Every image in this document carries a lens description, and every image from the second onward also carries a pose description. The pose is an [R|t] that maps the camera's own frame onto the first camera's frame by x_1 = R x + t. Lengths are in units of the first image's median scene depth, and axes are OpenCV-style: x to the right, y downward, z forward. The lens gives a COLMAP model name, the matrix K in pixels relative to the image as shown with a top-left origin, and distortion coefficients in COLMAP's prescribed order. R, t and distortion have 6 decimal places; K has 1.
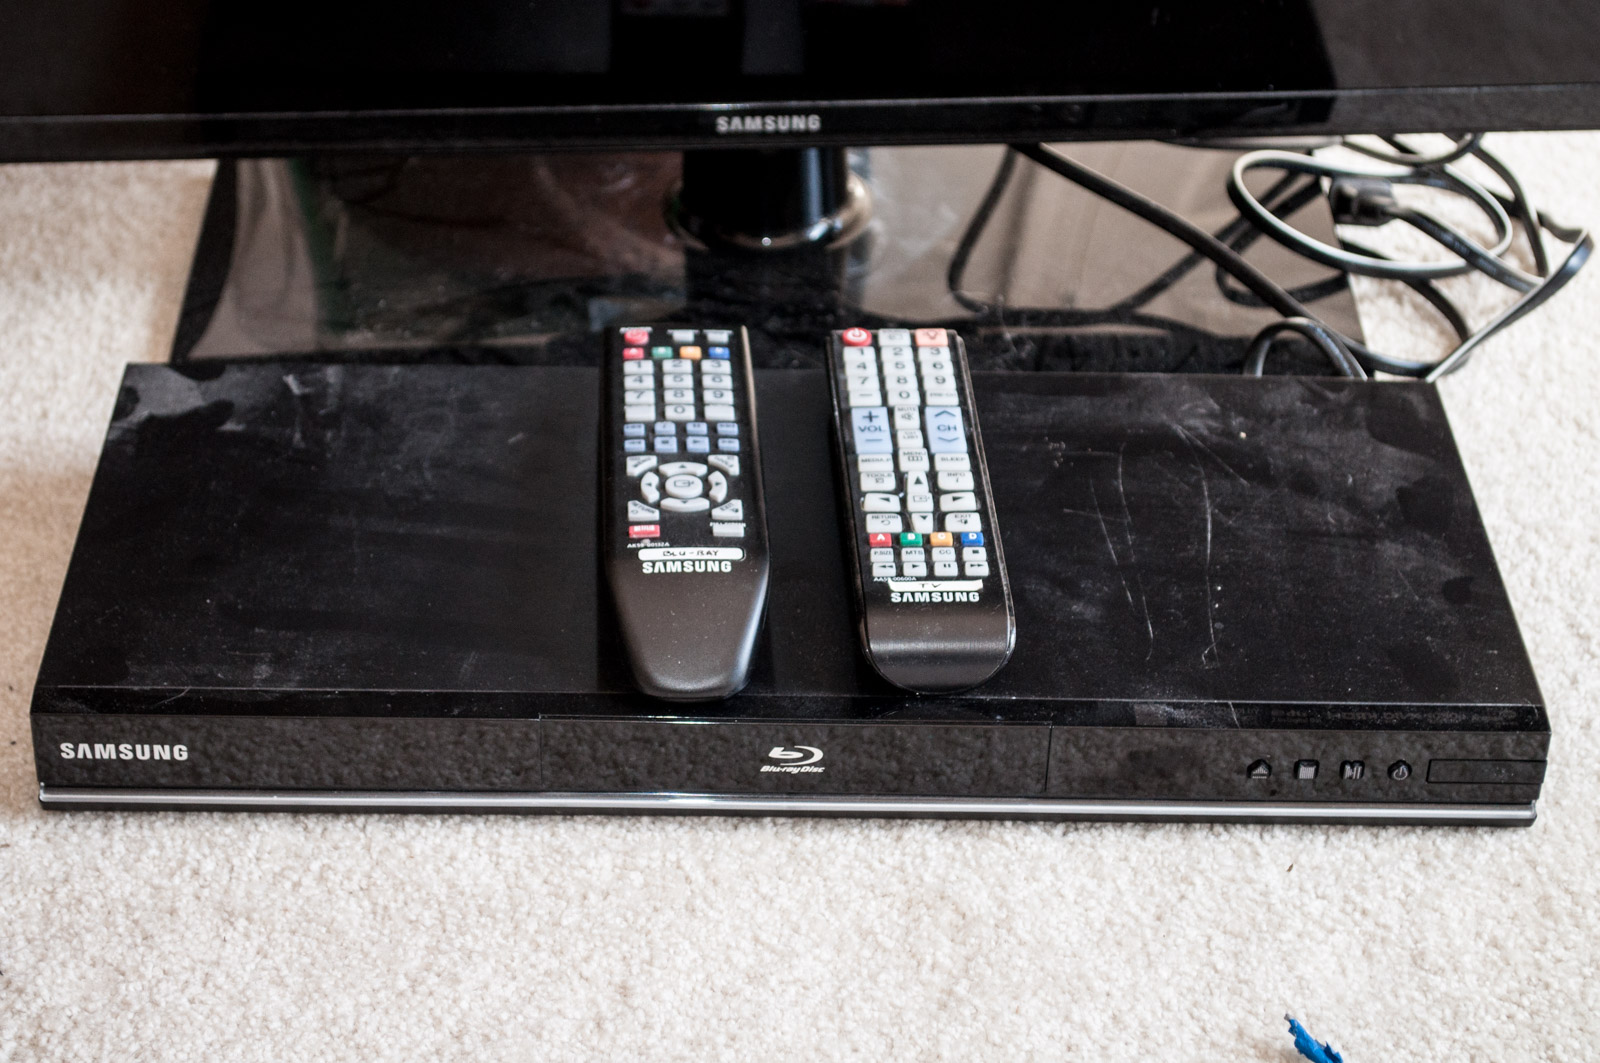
lens RADIAL K [[3178.1, 0, 736.9], [0, 3178.1, 572.3], [0, 0, 1]] dist [0.085982, 0.000000]
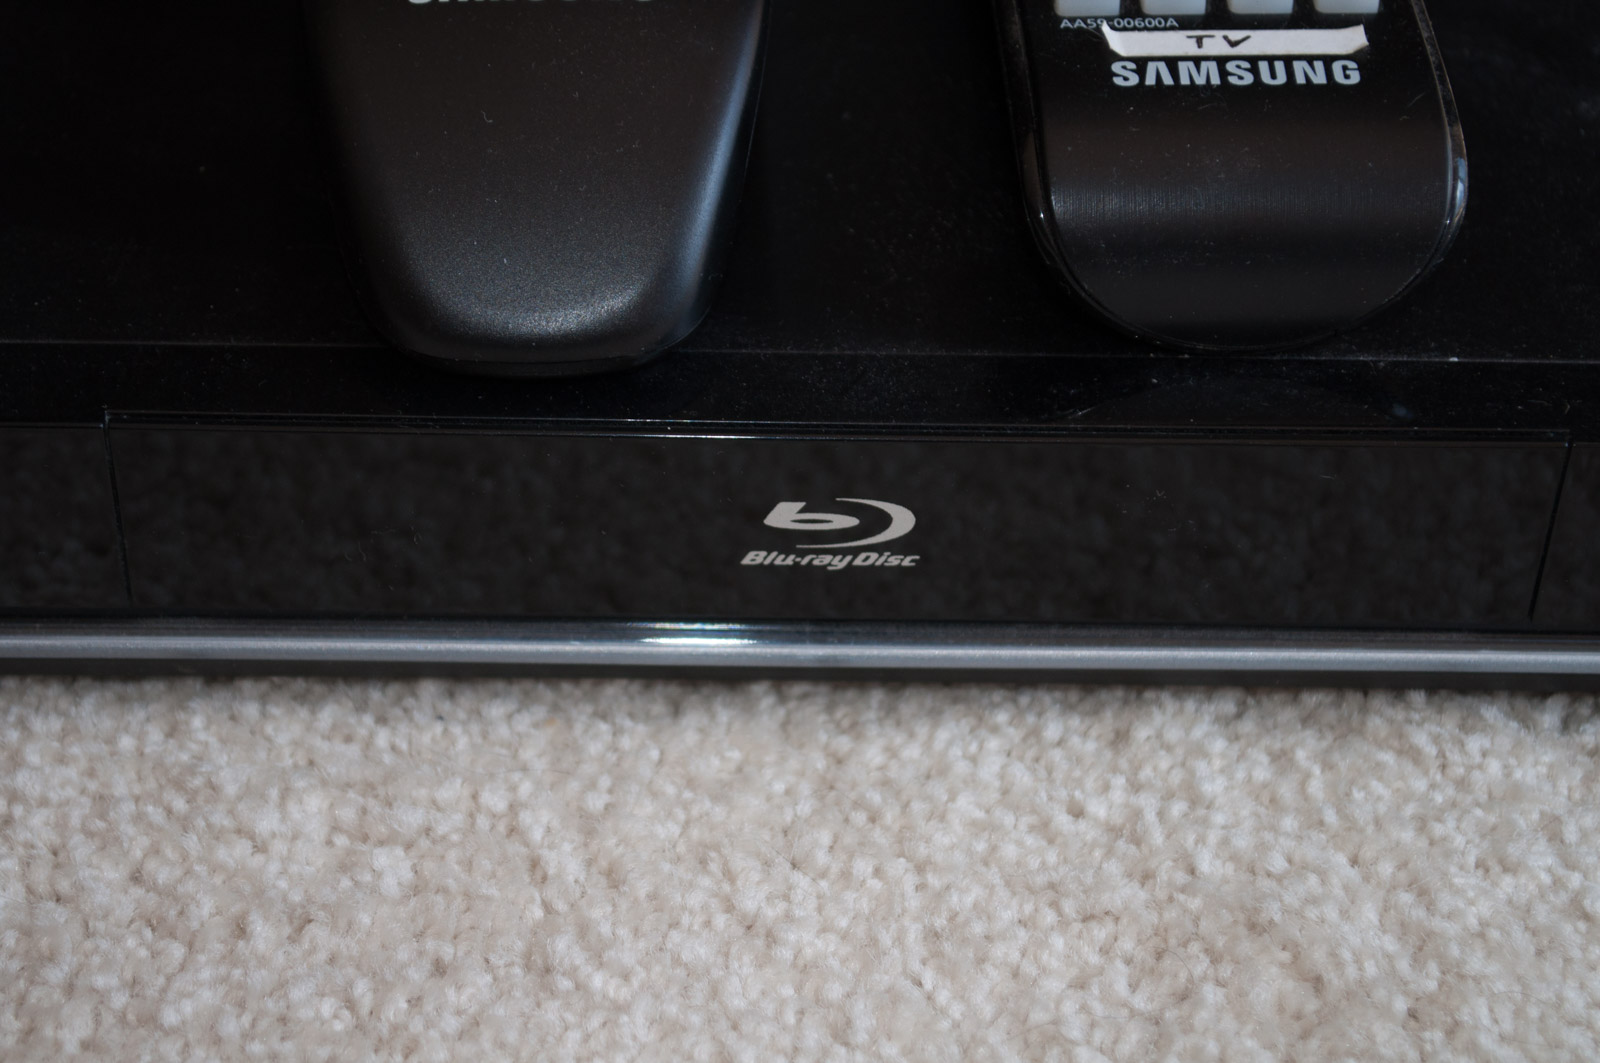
lens RADIAL K [[4171.3, 0, 802.3], [0, 4171.3, 541.9], [0, 0, 1]] dist [0.044481, 0.000000]
pose [[0.999926, -0.001641, 0.012031, 0.008769], [0.000366, 0.994447, 0.105238, 0.010664], [-0.012137, -0.105226, 0.994374, 0.534766]]
